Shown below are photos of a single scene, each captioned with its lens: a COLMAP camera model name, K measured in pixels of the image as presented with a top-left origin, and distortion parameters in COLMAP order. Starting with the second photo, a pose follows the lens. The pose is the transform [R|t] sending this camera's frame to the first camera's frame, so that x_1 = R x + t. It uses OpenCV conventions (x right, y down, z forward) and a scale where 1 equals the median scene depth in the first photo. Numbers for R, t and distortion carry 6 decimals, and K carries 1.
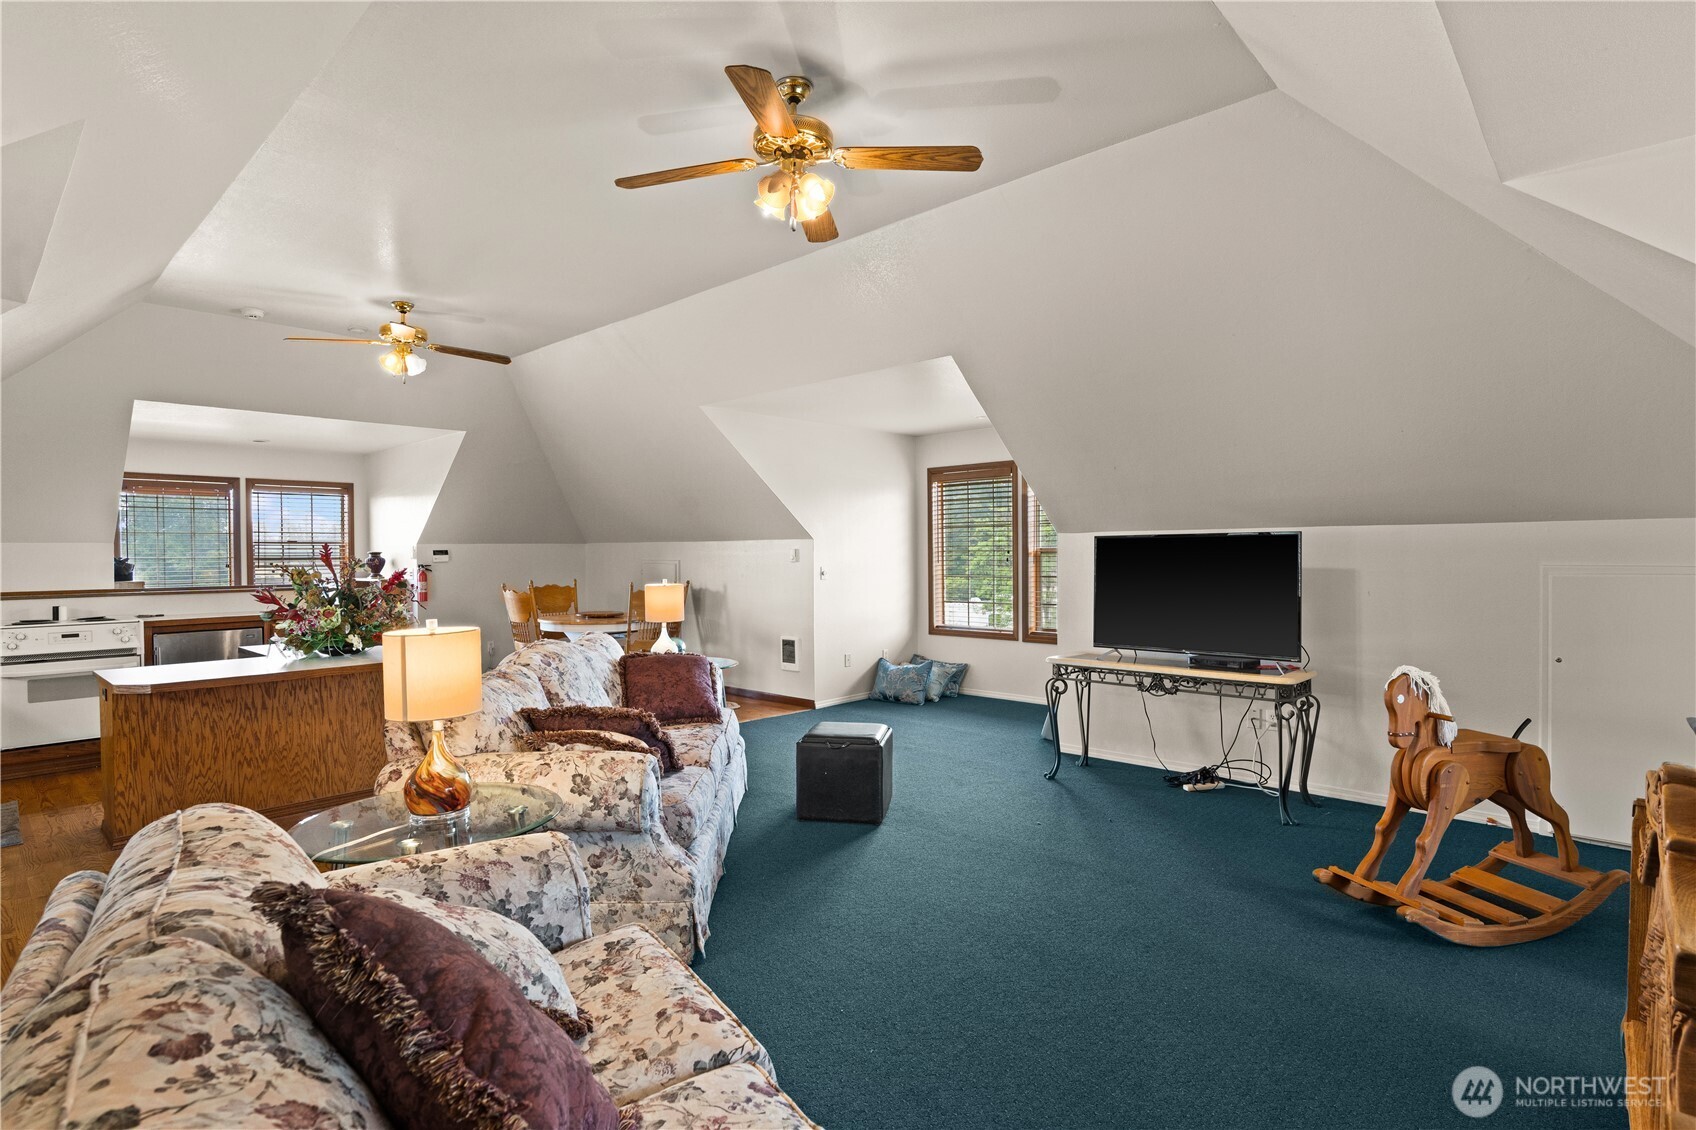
lens RADIAL K [[848.6, 0, 844.1], [0, 848.6, 563.8], [0, 0, 1]] dist [-0.000664, 0.000364]
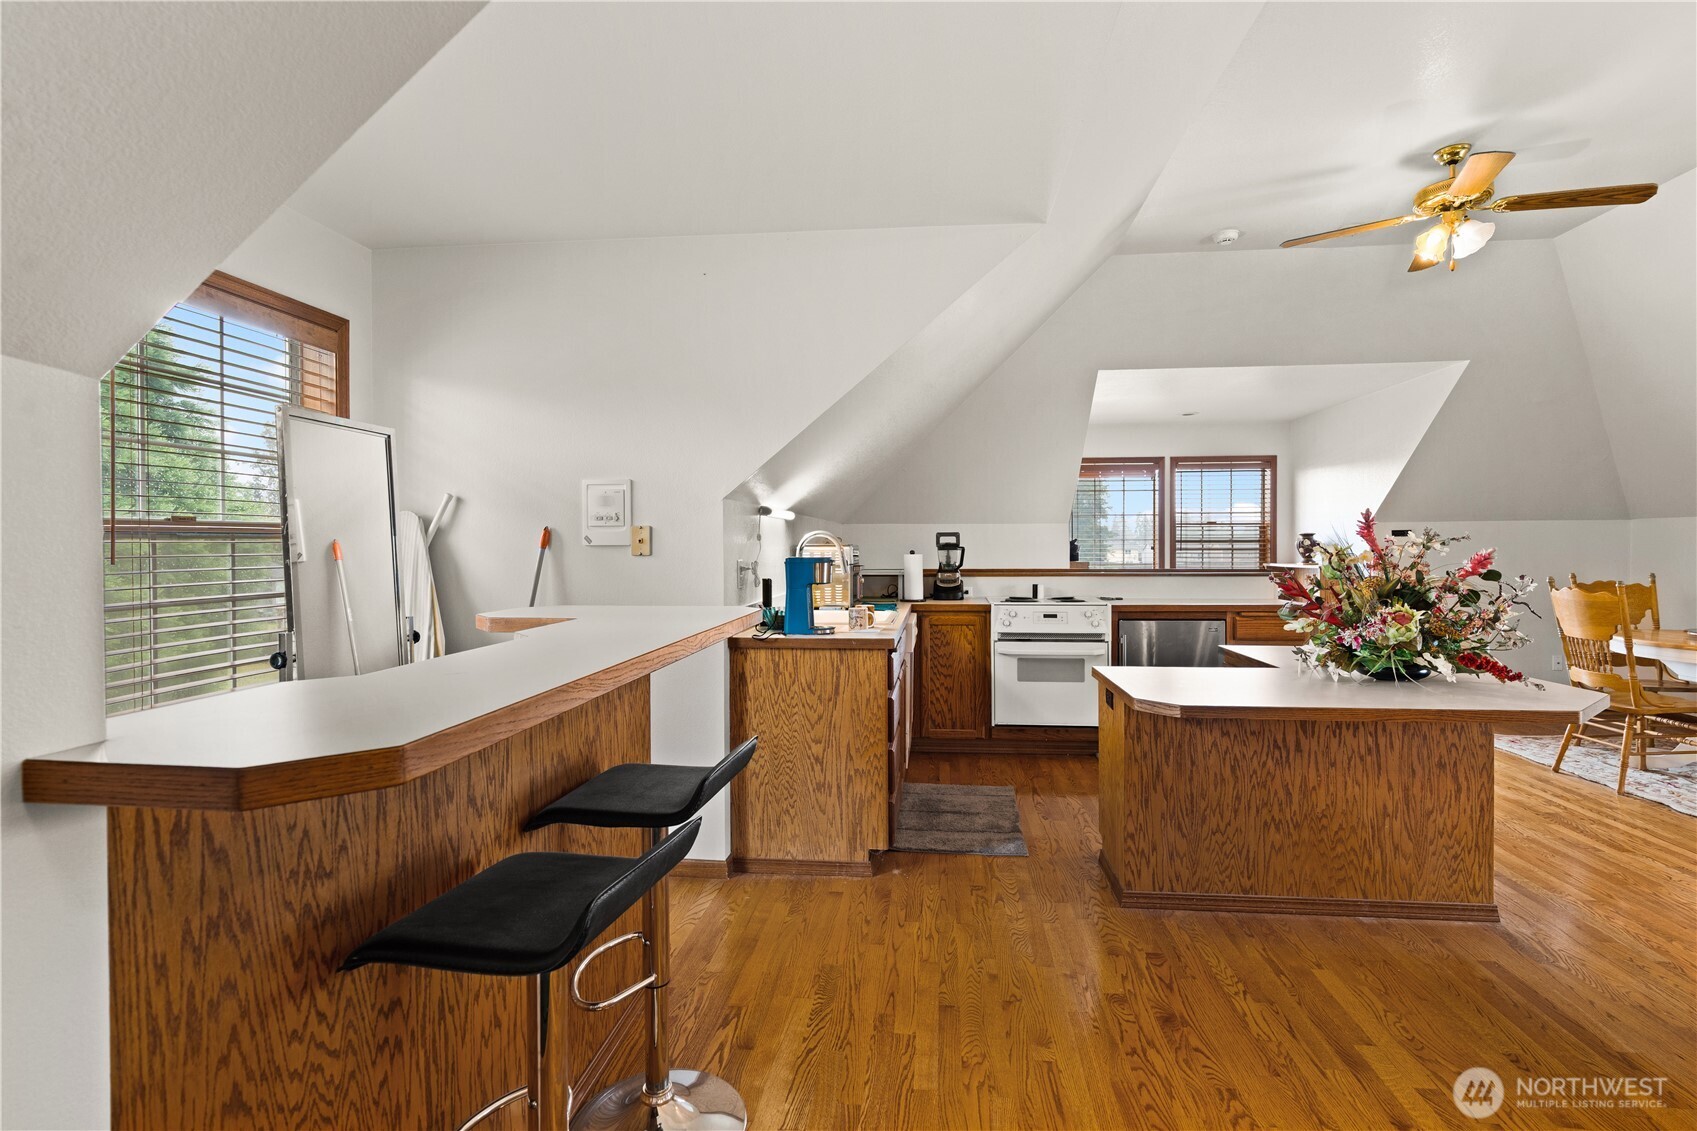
lens RADIAL K [[849.1, 0, 845.9], [0, 849.1, 562.7], [0, 0, 1]] dist [-0.000664, 0.000364]
pose [[0.600427, 0.022229, -0.799370, -0.331996], [-0.012034, 0.999752, 0.018762, 0.010639], [0.799589, -0.001645, 0.600546, 0.277340]]
